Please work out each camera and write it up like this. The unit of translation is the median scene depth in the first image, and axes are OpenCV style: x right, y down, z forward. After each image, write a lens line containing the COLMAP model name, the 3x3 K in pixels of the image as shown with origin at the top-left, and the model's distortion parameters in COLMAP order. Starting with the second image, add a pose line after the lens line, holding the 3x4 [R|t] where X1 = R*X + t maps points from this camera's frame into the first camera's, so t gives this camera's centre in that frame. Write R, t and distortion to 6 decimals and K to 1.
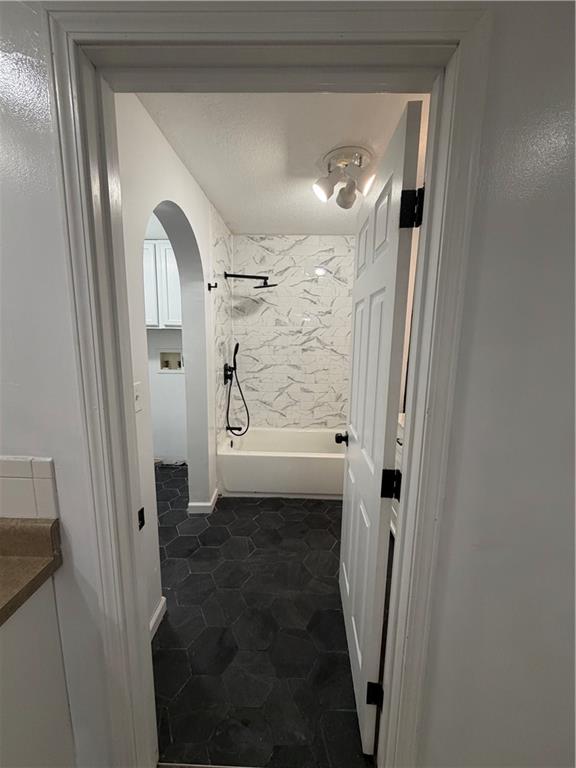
lens RADIAL K [[308.7, 0, 289.4], [0, 308.7, 381.8], [0, 0, 1]] dist [0.002964, -0.000120]
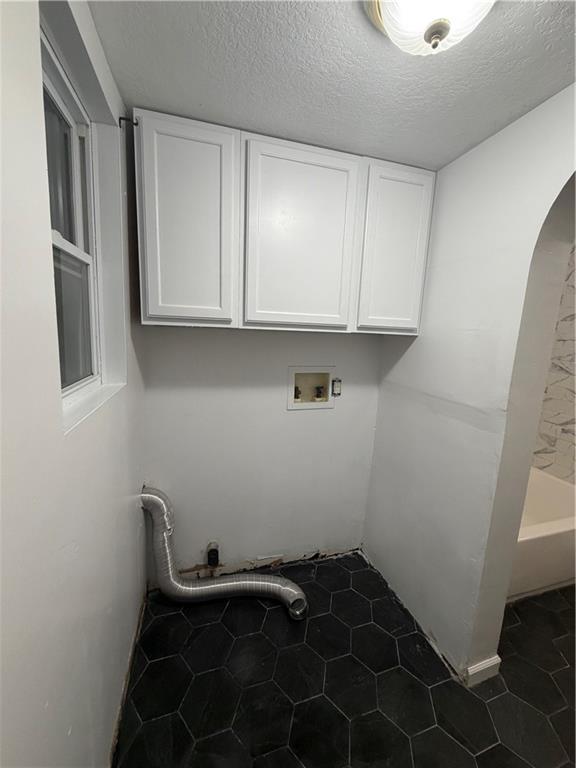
lens RADIAL K [[308.7, 0, 287.1], [0, 308.7, 383.1], [0, 0, 1]] dist [0.002964, -0.000120]
pose [[0.954227, -0.023608, 0.298150, -0.595913], [0.019971, 0.999684, 0.015240, -0.085234], [-0.298416, -0.008588, 0.954397, 0.467811]]
